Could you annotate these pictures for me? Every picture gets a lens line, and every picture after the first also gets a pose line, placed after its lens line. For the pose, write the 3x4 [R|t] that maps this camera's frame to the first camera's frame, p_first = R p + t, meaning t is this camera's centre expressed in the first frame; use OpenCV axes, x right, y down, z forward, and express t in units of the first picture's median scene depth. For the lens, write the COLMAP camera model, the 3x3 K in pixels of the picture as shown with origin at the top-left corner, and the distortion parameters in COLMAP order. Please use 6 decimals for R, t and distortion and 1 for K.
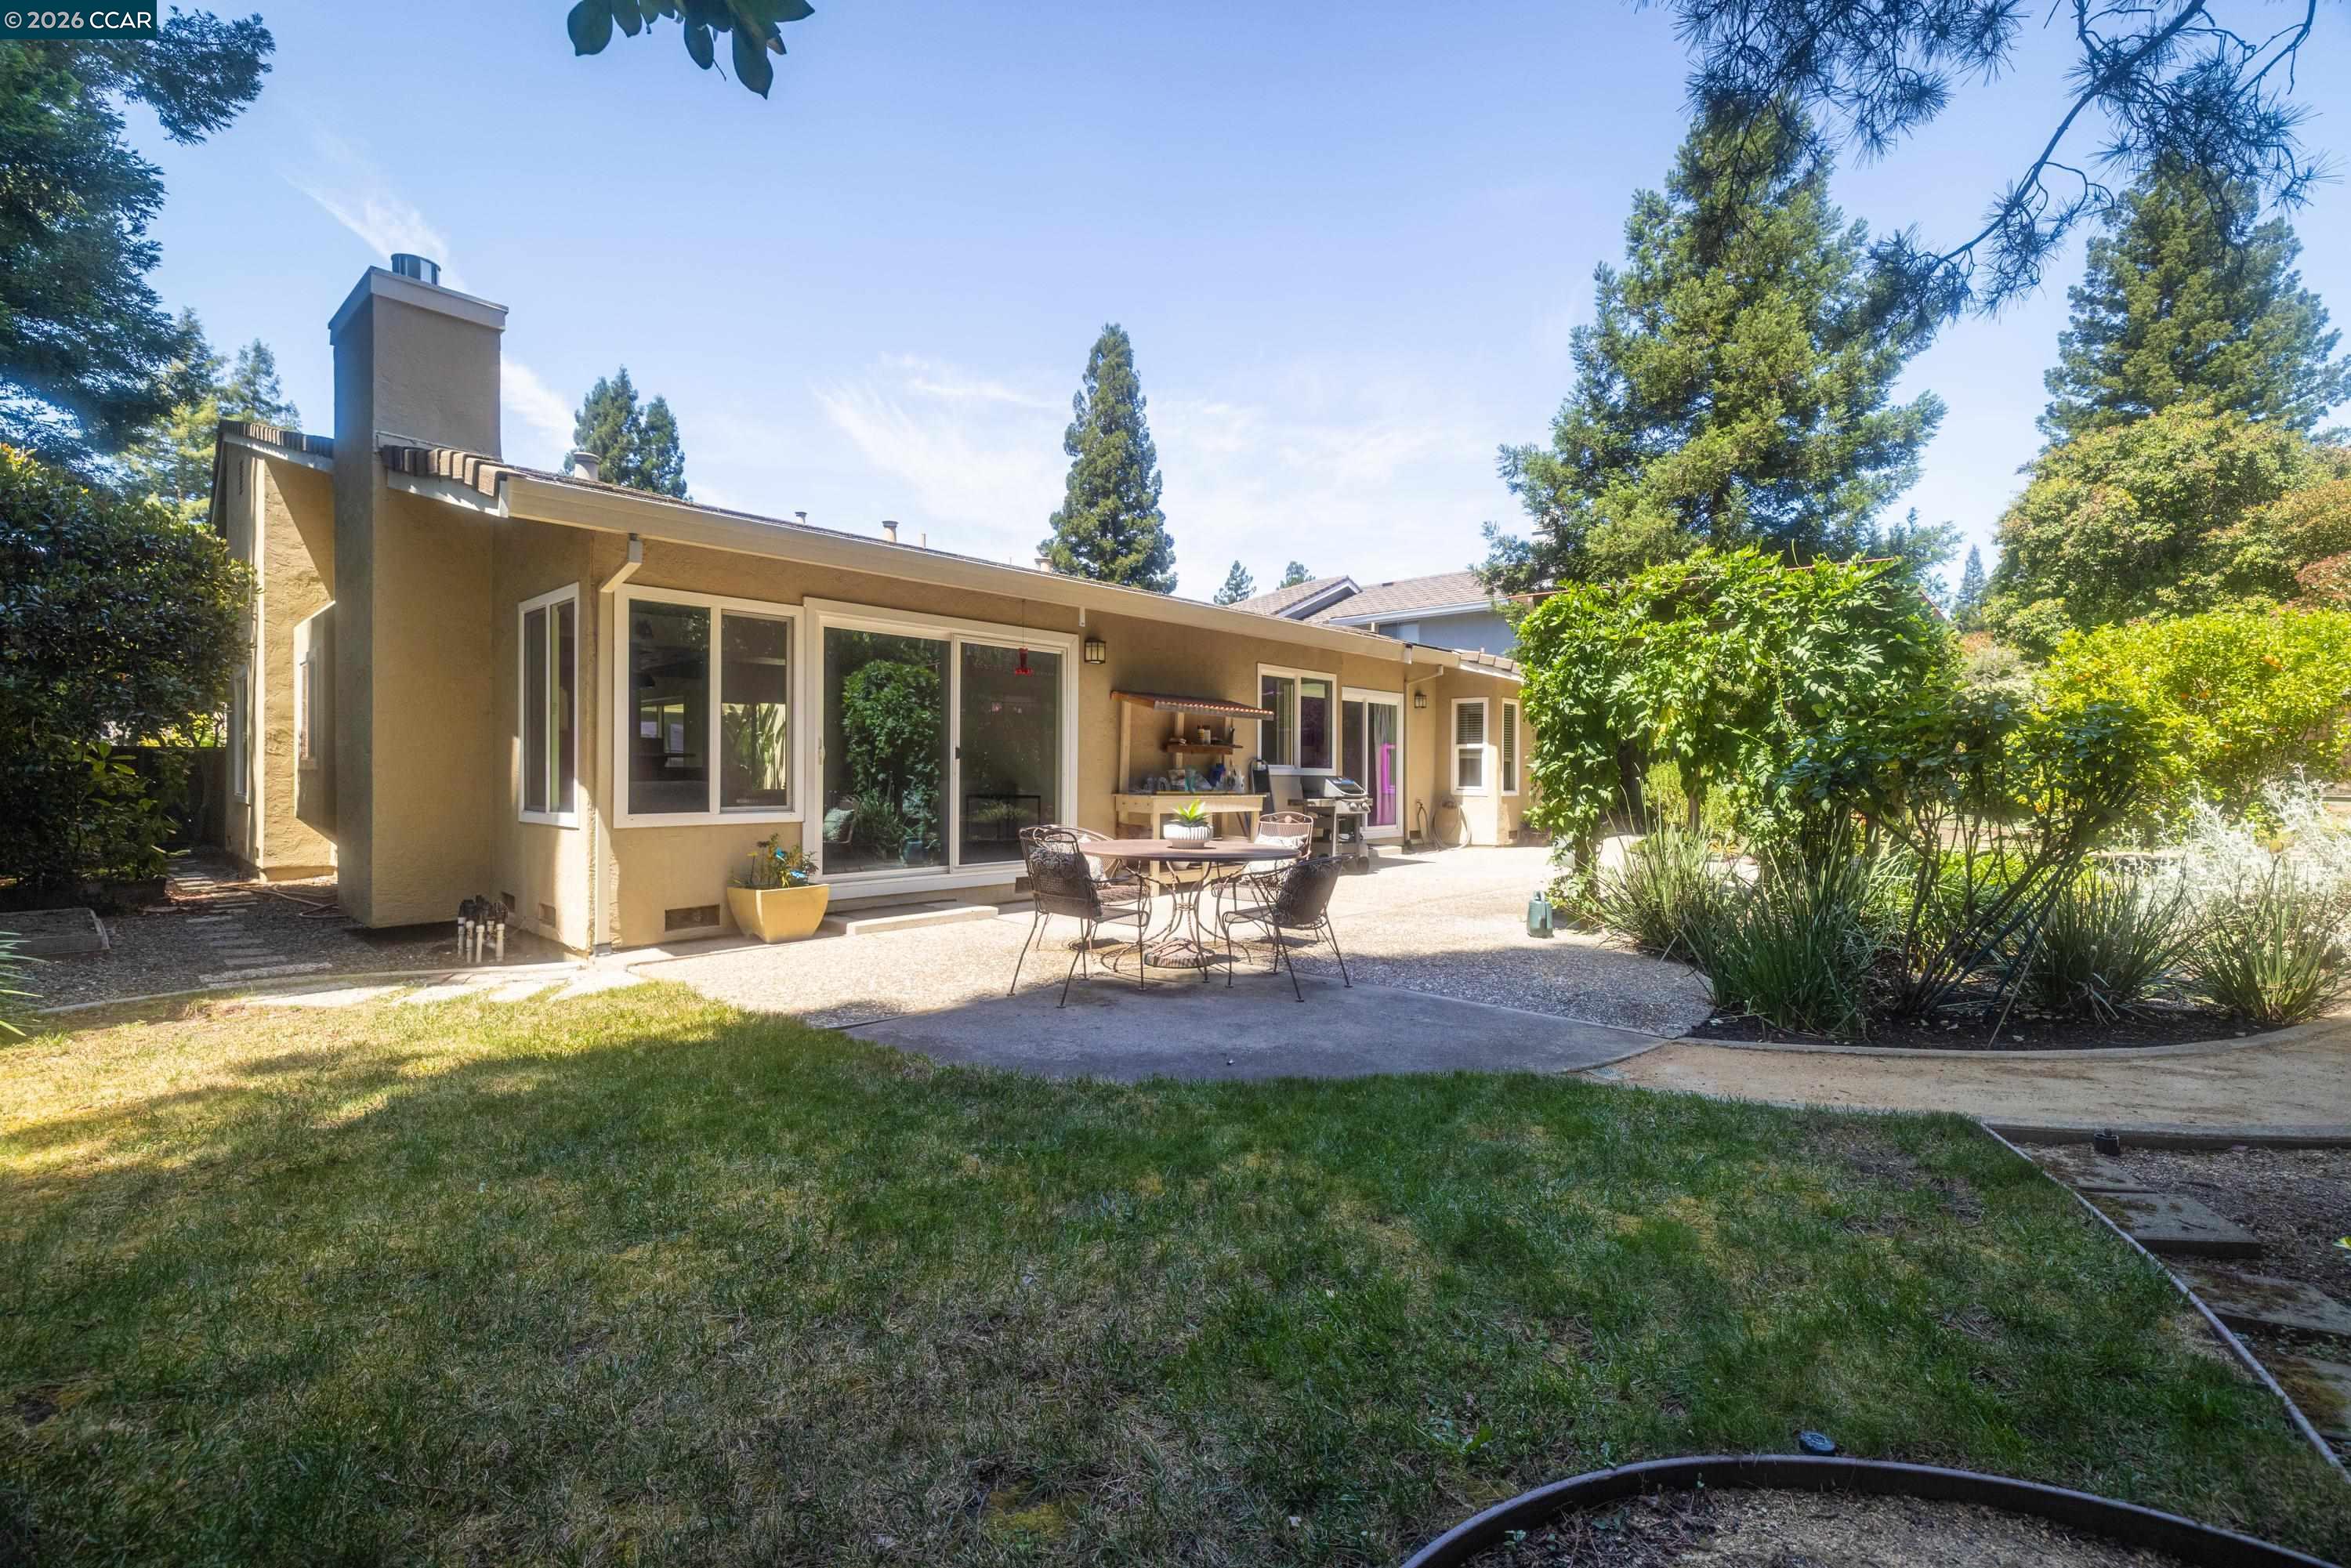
lens RADIAL K [[1027.4, 0, 1199.5], [0, 1027.4, 778.3], [0, 0, 1]] dist [-0.001219, 0.000100]
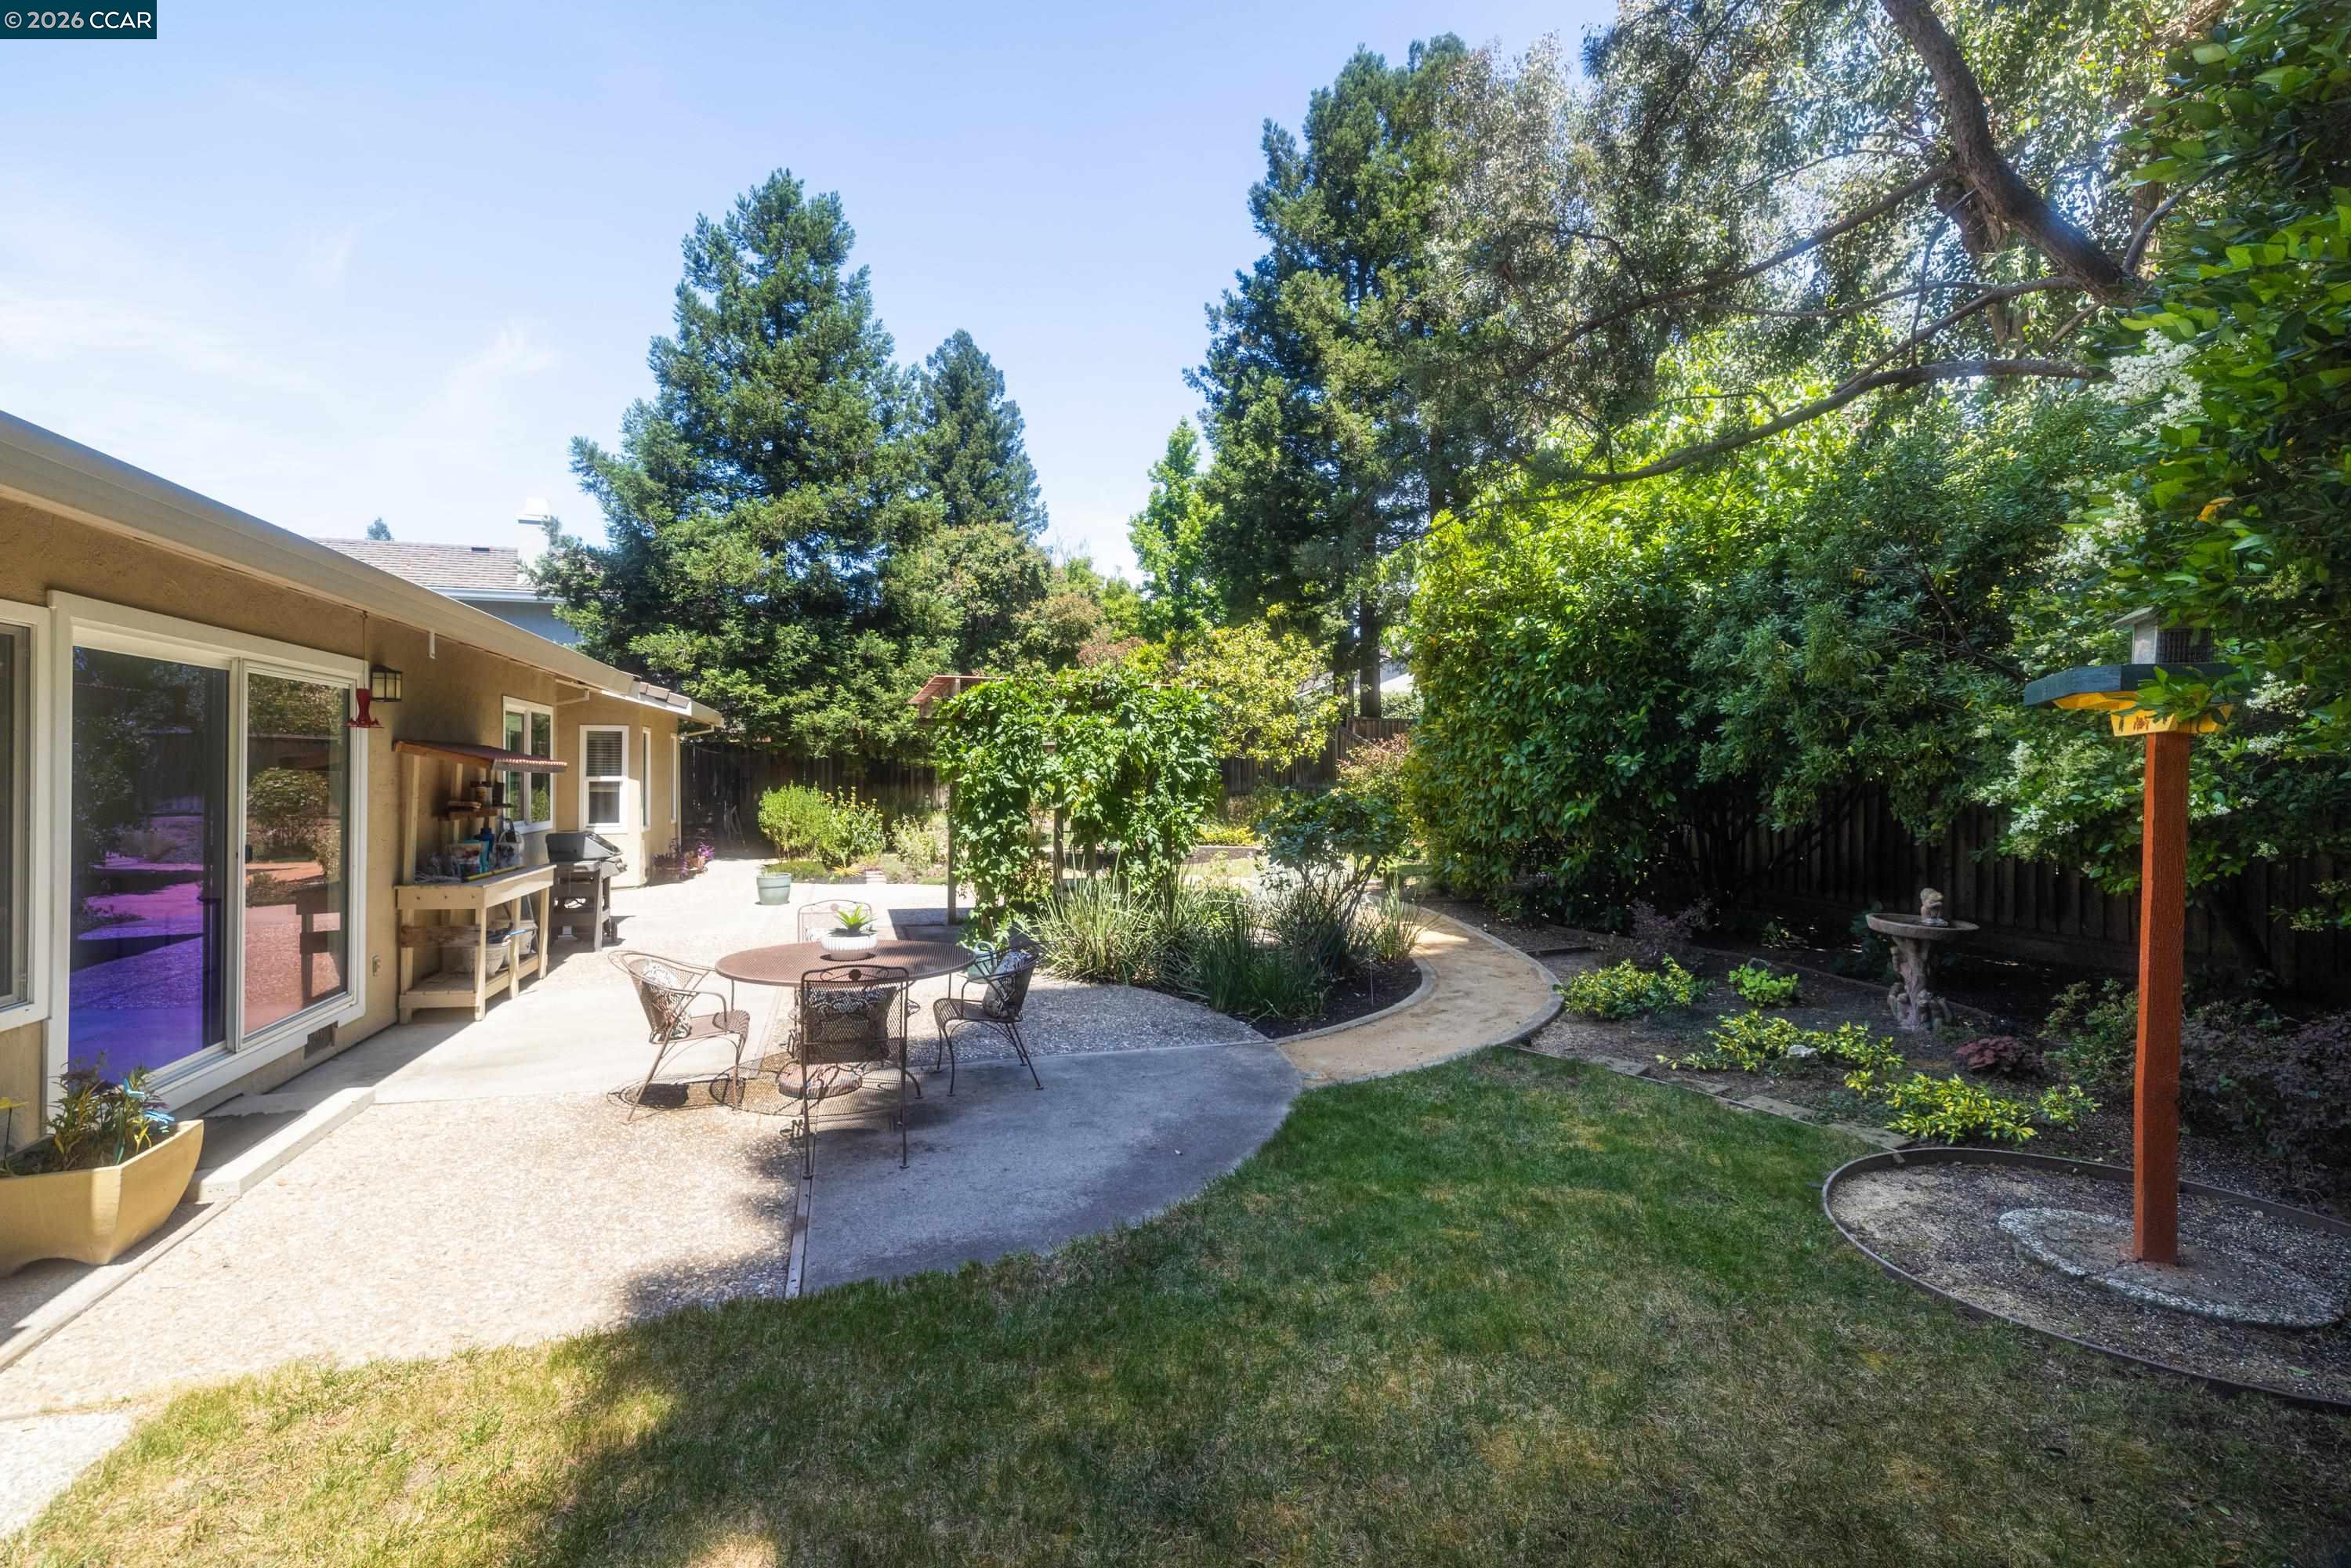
lens RADIAL K [[1027.4, 0, 1153.0], [0, 1027.4, 773.3], [0, 0, 1]] dist [-0.001219, 0.000100]
pose [[0.523744, -0.009901, 0.851818, -0.251409], [0.006217, 0.999950, 0.007800, -0.039719], [-0.851853, 0.001211, 0.523779, 0.114833]]
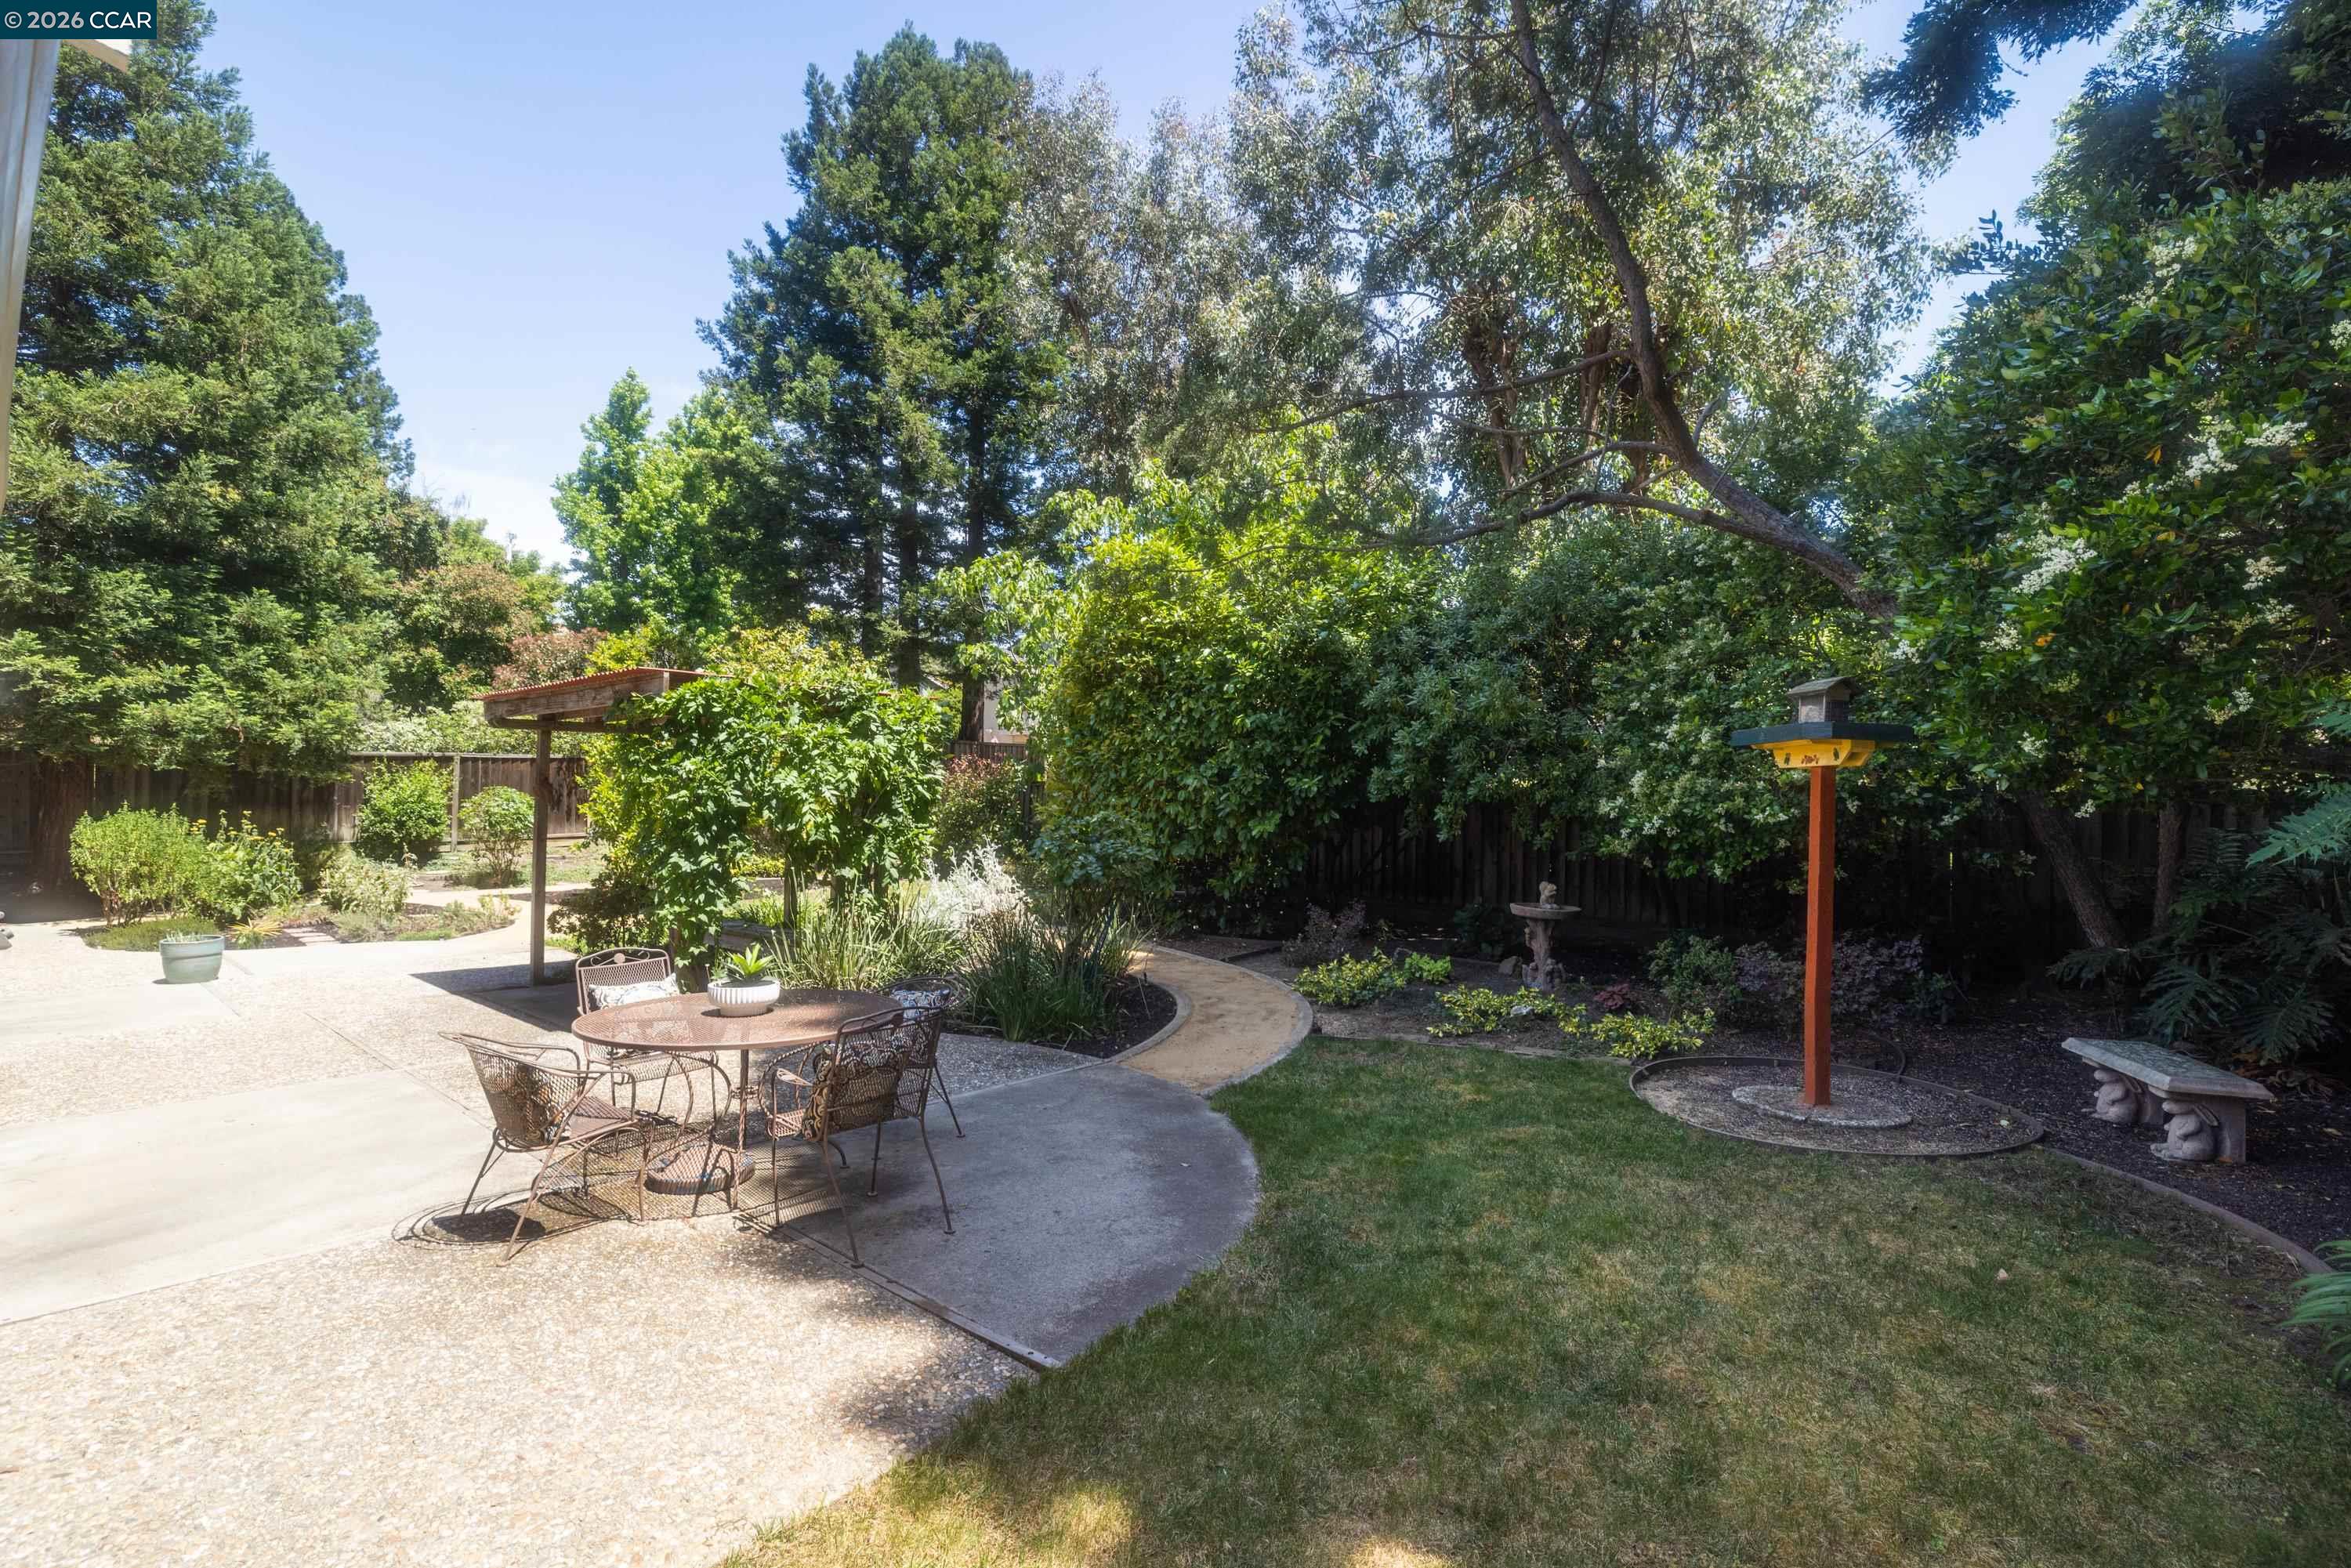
lens RADIAL K [[1095.3, 0, 1194.9], [0, 1095.3, 793.1], [0, 0, 1]] dist [-0.003723, 0.000518]
pose [[-0.017263, -0.003403, 0.999845, -0.315217], [-0.002125, 0.999992, 0.003367, -0.036374], [-0.999849, -0.002066, -0.017270, 0.268388]]
